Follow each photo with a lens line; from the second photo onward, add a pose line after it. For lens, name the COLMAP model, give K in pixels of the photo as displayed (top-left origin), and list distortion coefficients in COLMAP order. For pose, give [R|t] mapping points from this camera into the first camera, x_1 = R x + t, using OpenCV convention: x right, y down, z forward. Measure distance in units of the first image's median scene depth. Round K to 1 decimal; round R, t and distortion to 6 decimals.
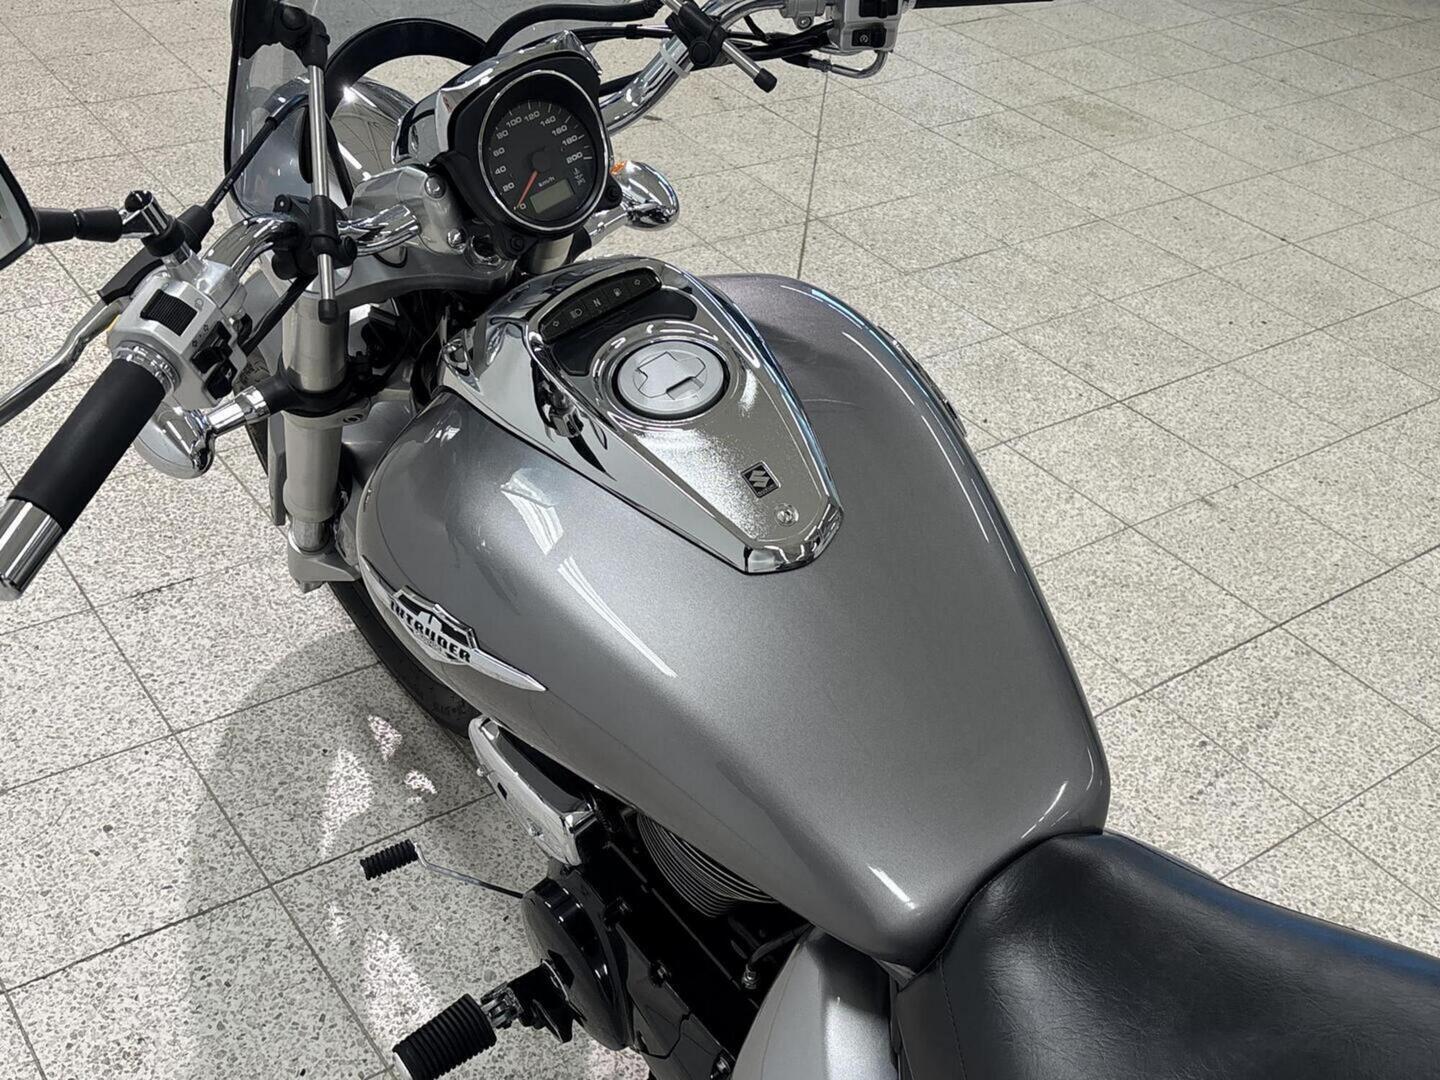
lens RADIAL K [[1675.7, 0, 719.1], [0, 1675.7, 537.5], [0, 0, 1]] dist [0.203632, -0.709281]
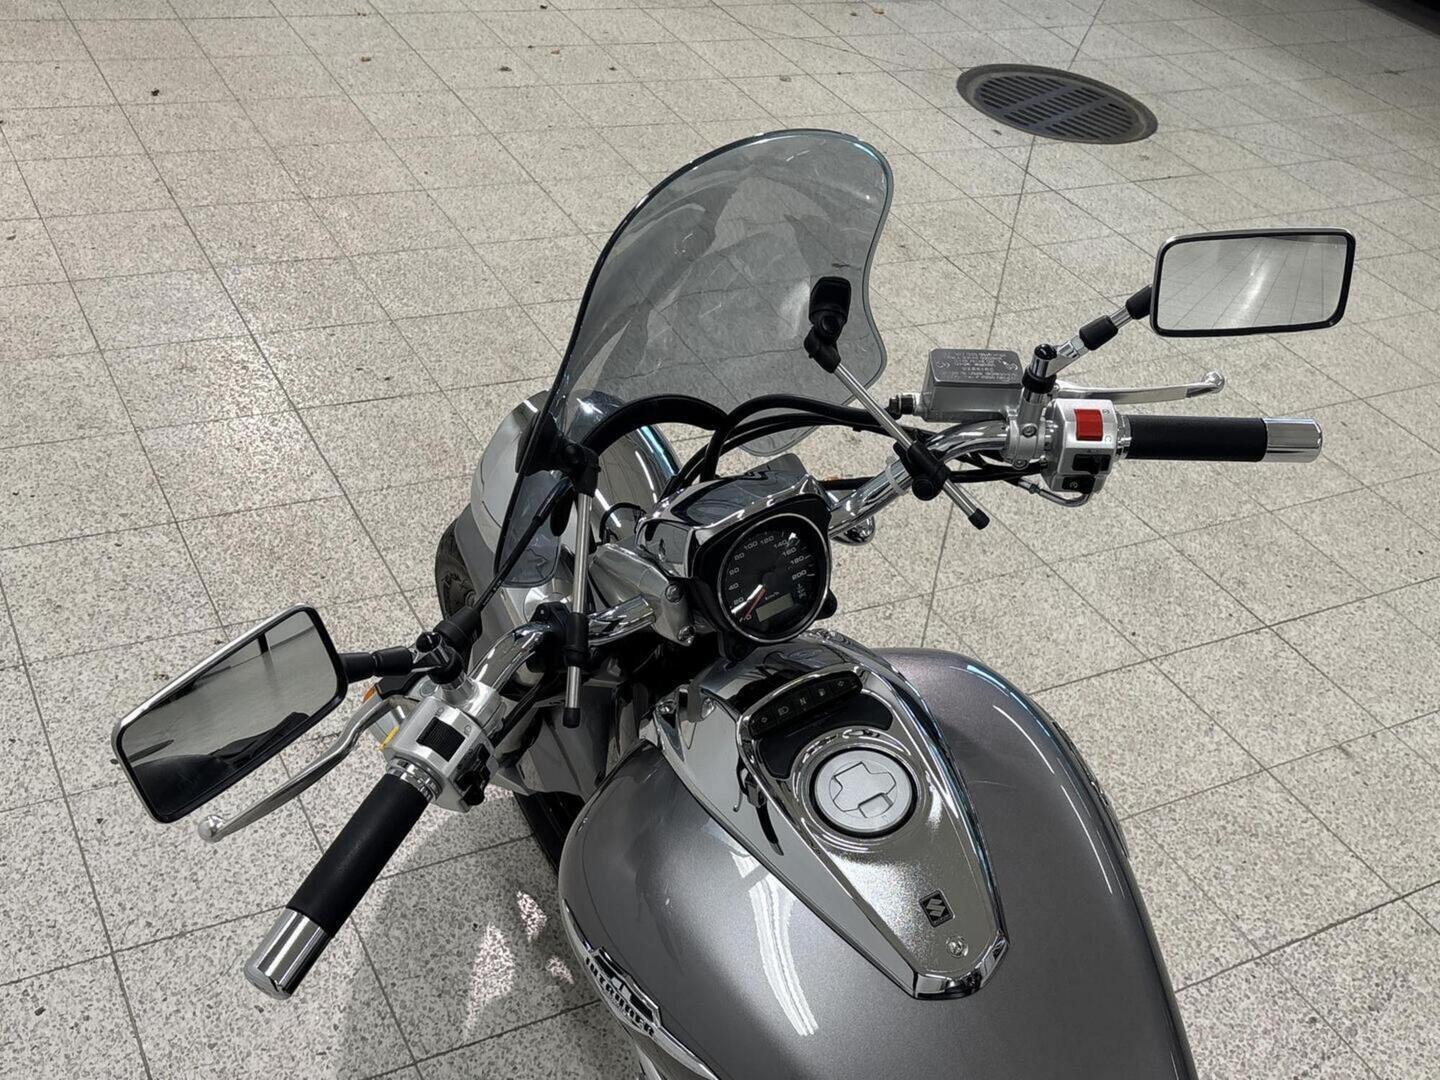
lens RADIAL K [[1680.2, 0, 733.0], [0, 1680.2, 536.0], [0, 0, 1]] dist [0.118590, -0.349121]
pose [[0.990654, 0.119668, -0.065453, -0.029872], [-0.120593, 0.992648, -0.010356, -0.116834], [0.063733, 0.018153, 0.997802, -0.050784]]
